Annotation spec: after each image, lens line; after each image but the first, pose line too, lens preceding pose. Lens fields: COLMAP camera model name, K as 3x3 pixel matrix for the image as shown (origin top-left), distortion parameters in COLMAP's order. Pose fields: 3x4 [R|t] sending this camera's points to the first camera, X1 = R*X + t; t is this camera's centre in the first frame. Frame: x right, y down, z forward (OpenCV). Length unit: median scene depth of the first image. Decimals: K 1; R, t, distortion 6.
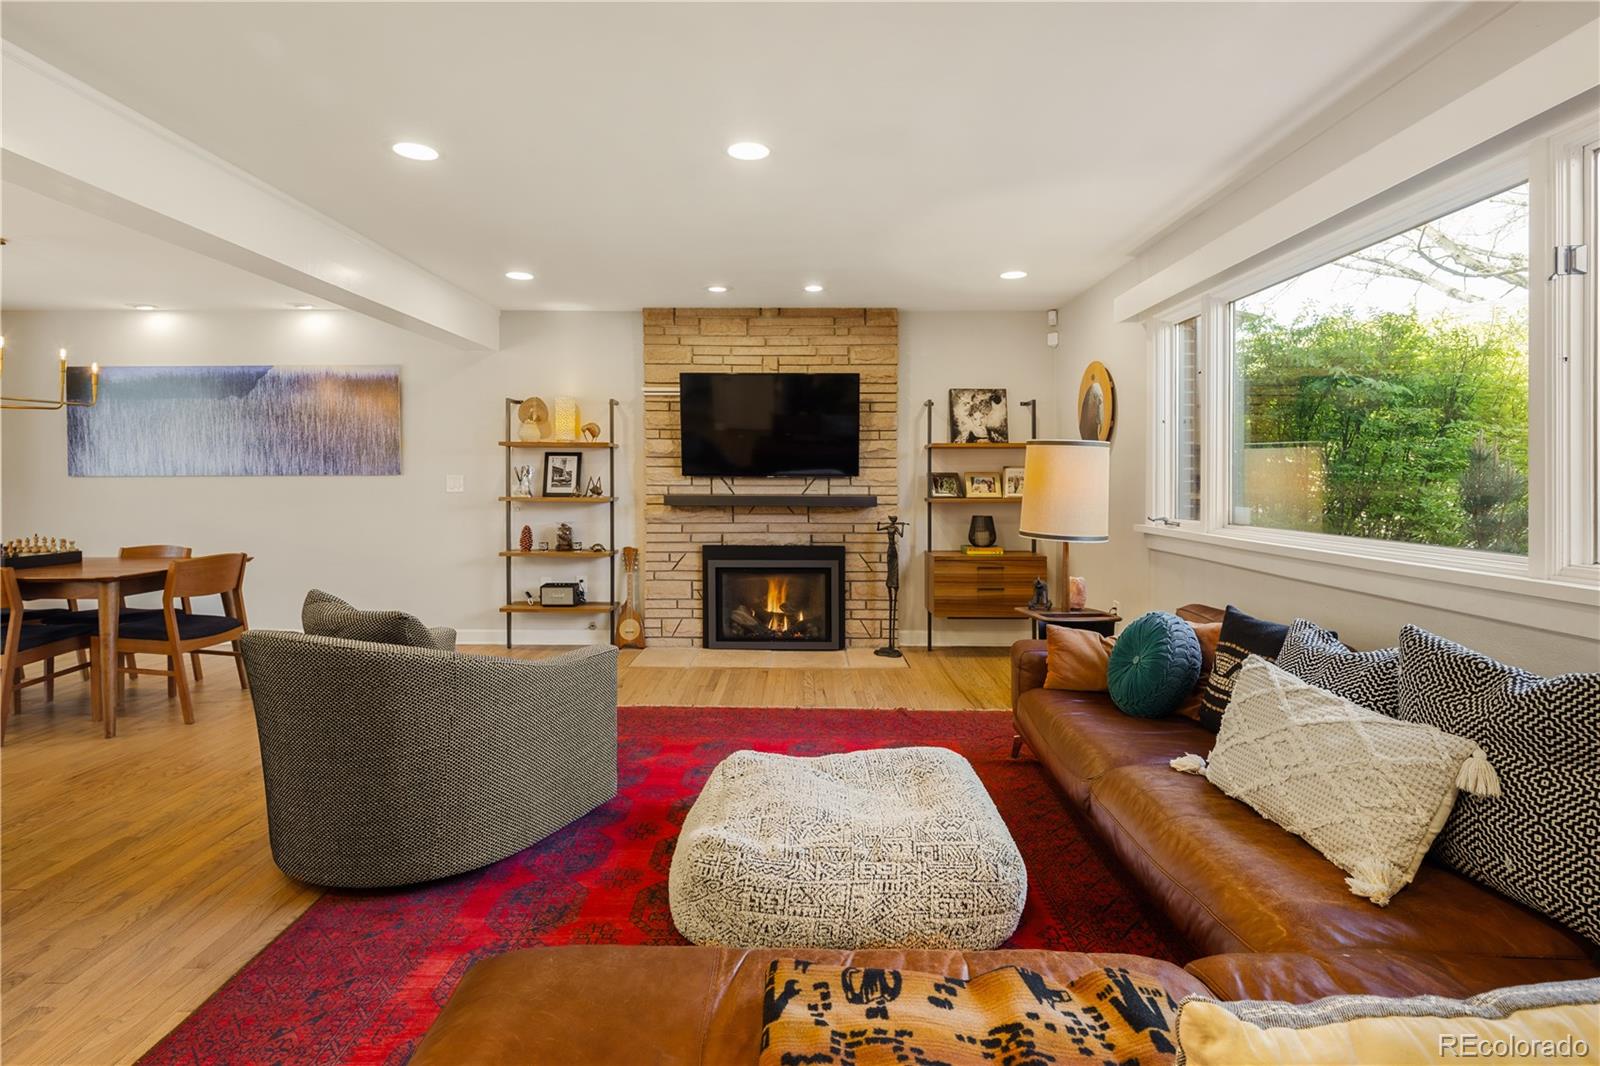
lens RADIAL K [[772.6, 0, 794.7], [0, 772.6, 478.4], [0, 0, 1]] dist [0.004444, -0.000407]
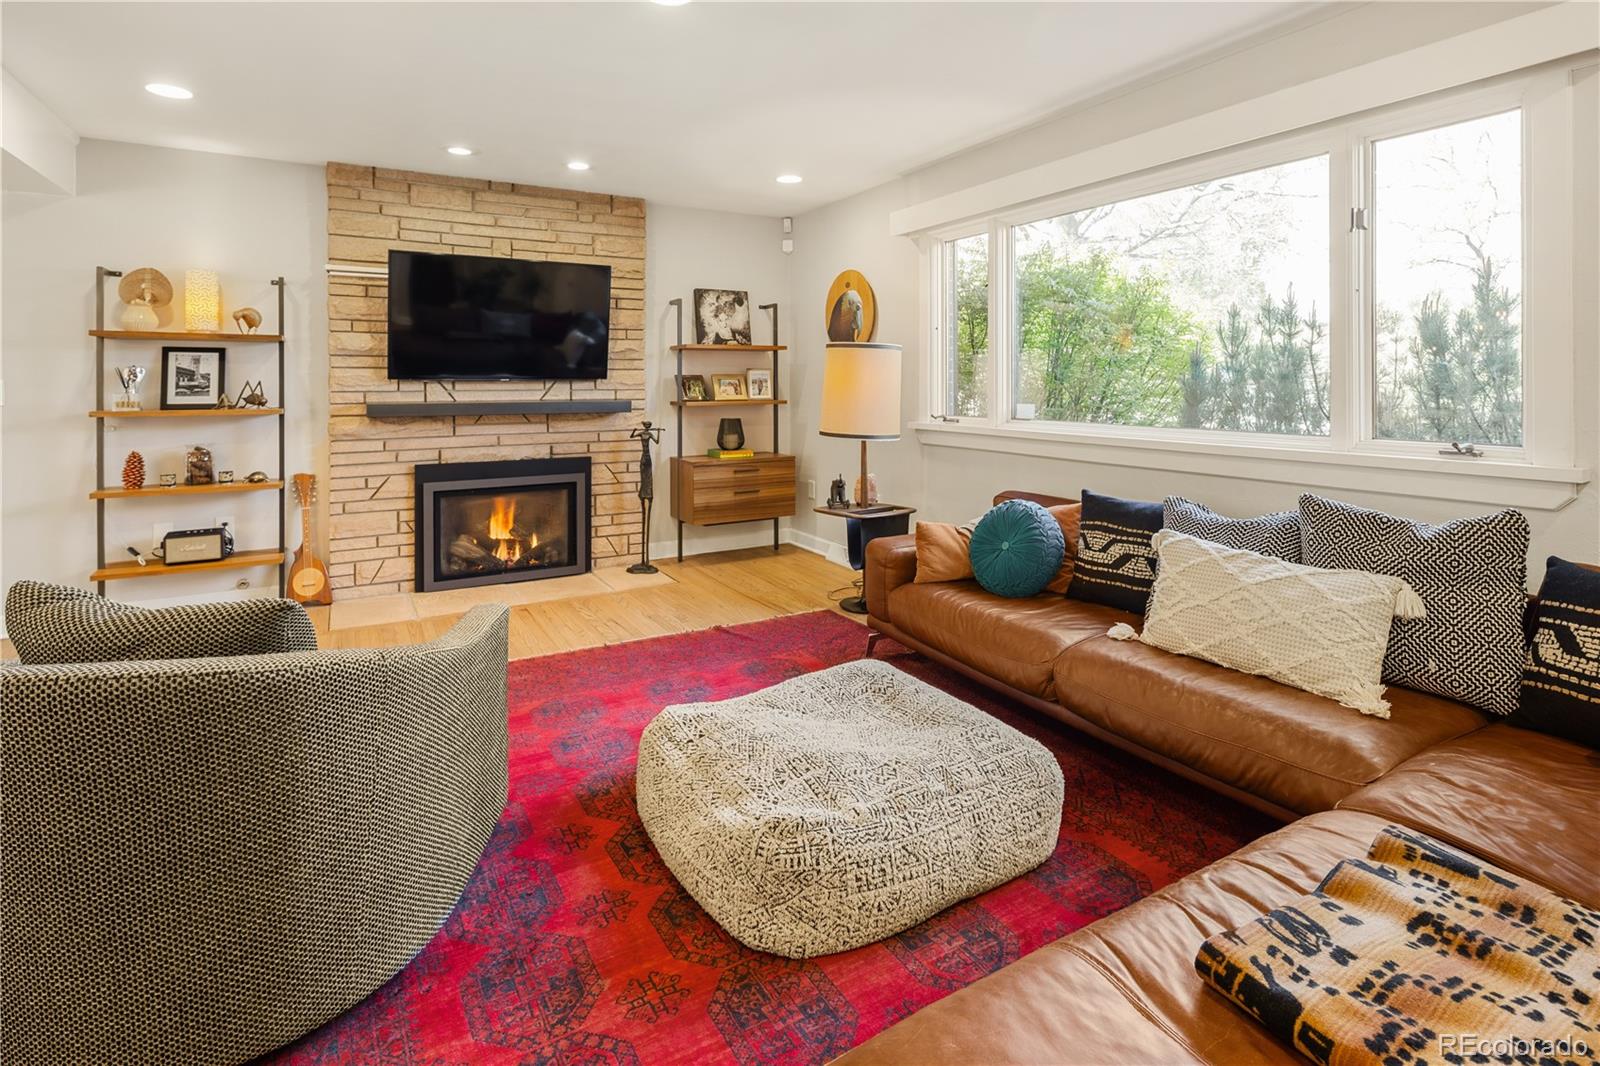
lens RADIAL K [[772.6, 0, 780.4], [0, 772.6, 382.4], [0, 0, 1]] dist [0.004444, -0.000407]
pose [[0.867451, -0.005976, 0.497487, -0.192553], [0.005701, 0.999982, 0.002071, 0.000353], [-0.497490, 0.001040, 0.867469, 0.109479]]
